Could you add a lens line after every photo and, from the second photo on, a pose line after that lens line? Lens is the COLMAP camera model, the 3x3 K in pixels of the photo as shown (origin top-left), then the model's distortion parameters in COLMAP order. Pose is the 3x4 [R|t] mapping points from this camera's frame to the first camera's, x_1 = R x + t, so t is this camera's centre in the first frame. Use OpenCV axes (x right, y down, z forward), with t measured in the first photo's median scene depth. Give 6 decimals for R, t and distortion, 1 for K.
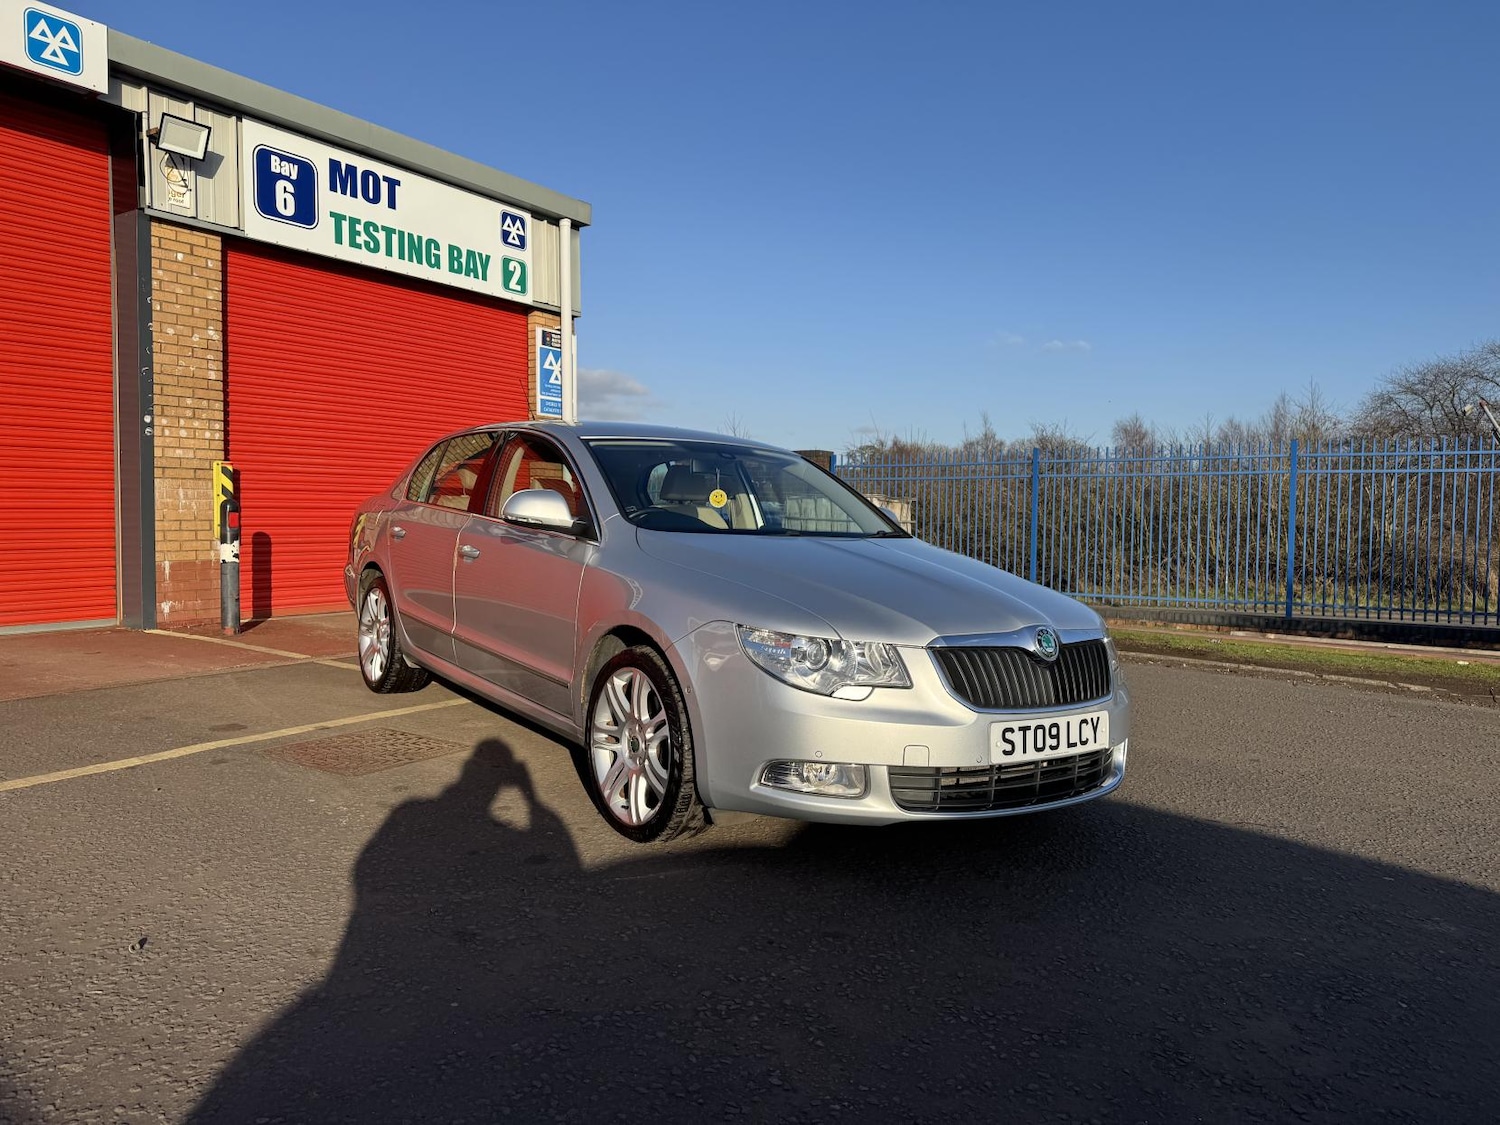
lens RADIAL K [[1023.4, 0, 734.1], [0, 1023.4, 567.6], [0, 0, 1]] dist [0.028483, -0.032699]
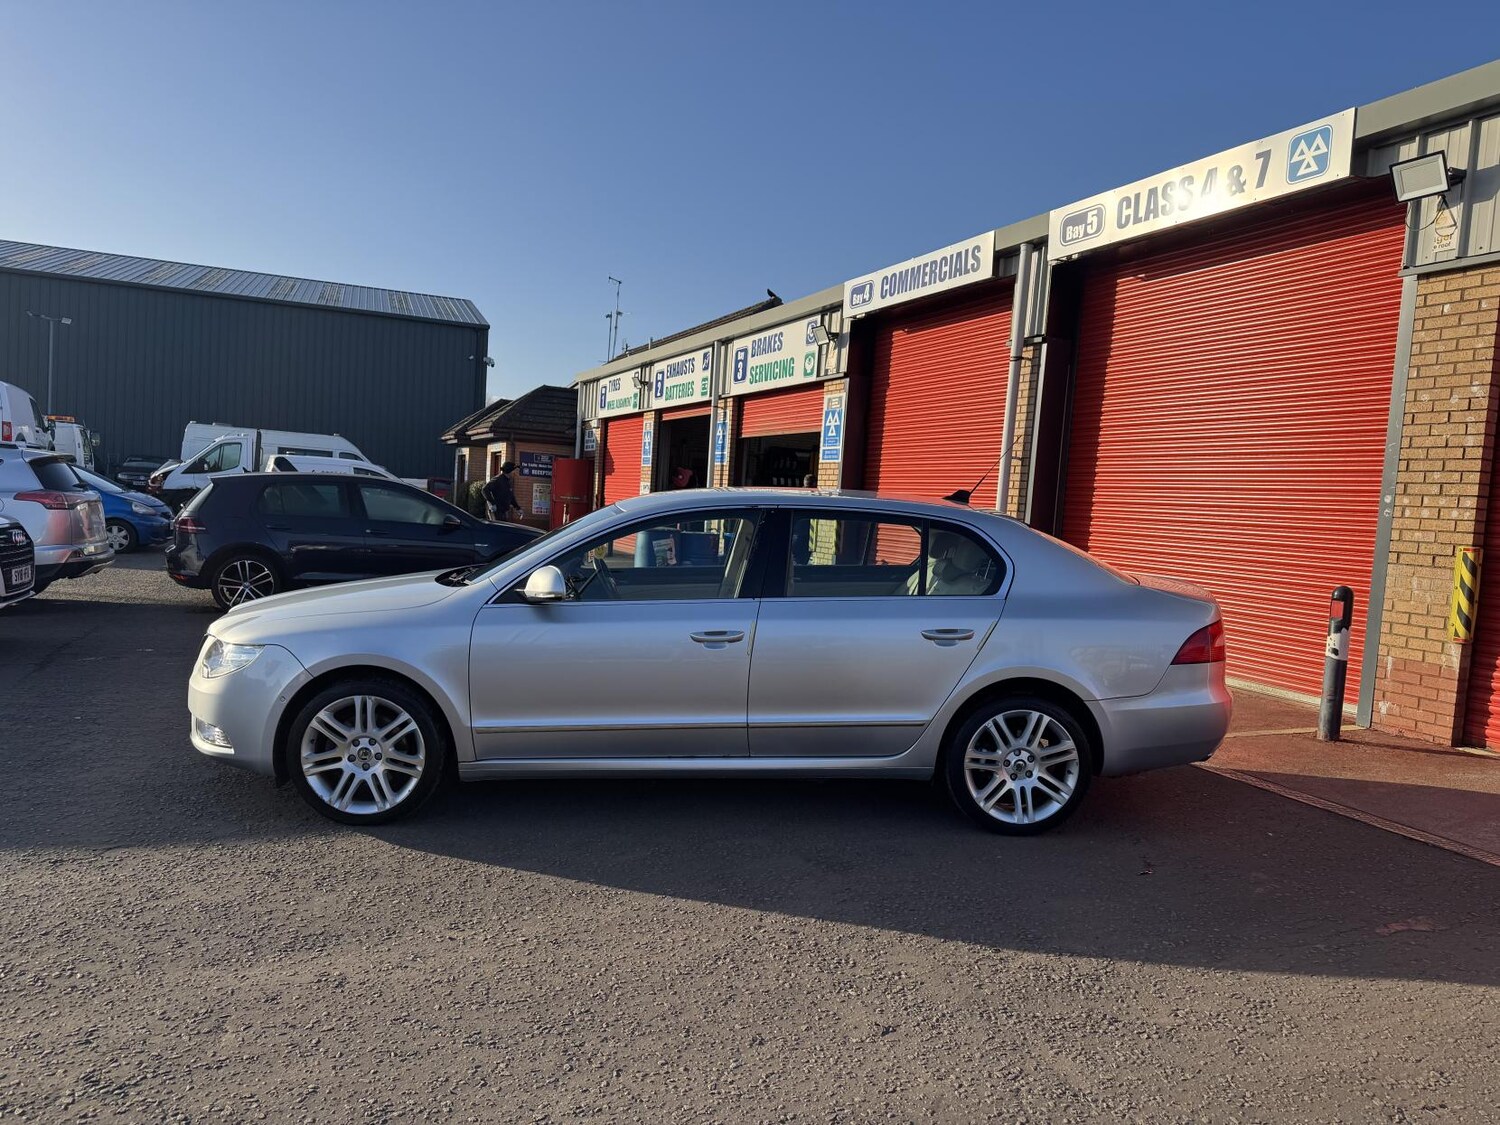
lens RADIAL K [[1023.4, 0, 750.0], [0, 1023.4, 570.6], [0, 0, 1]] dist [0.028483, -0.032699]
pose [[-0.501535, 0.013413, -0.865033, 0.500190], [-0.113134, 0.990277, 0.080948, -0.090295], [0.857708, 0.138463, -0.495142, 0.963280]]
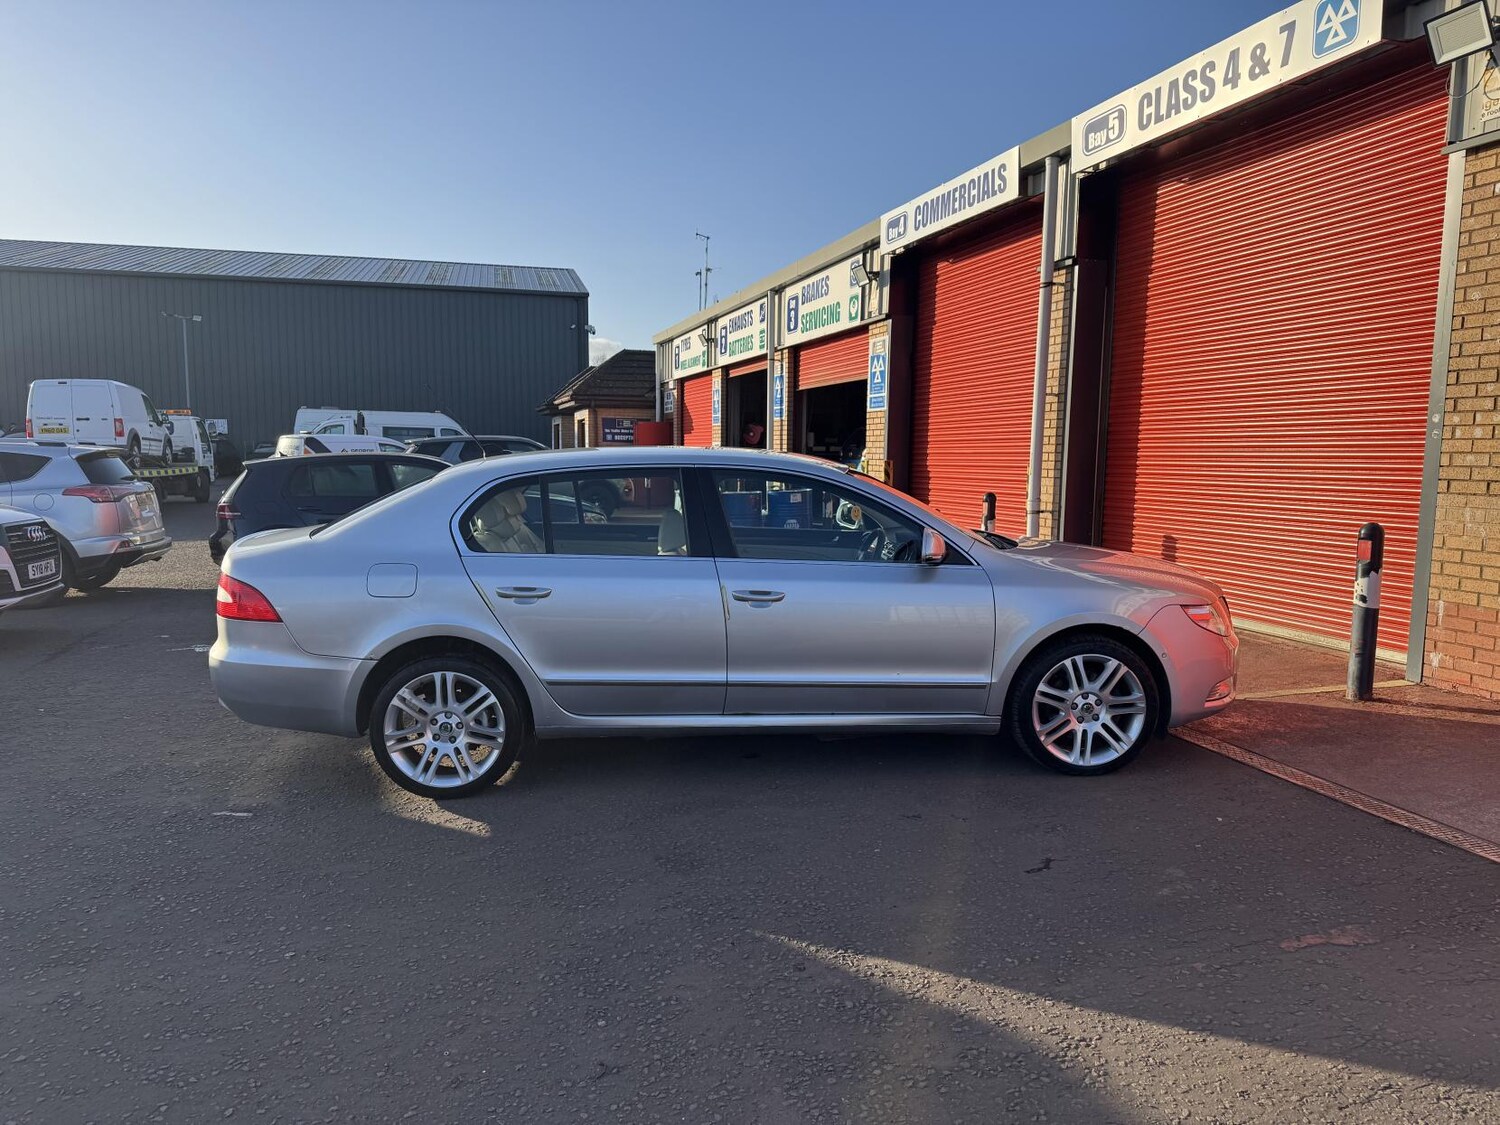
lens RADIAL K [[1023.4, 0, 749.0], [0, 1023.4, 570.0], [0, 0, 1]] dist [0.028483, -0.032699]
pose [[-0.608646, 0.074576, -0.789929, 0.375299], [-0.055128, 0.989192, 0.135865, -0.106243], [0.791524, 0.126241, -0.597957, 1.055975]]
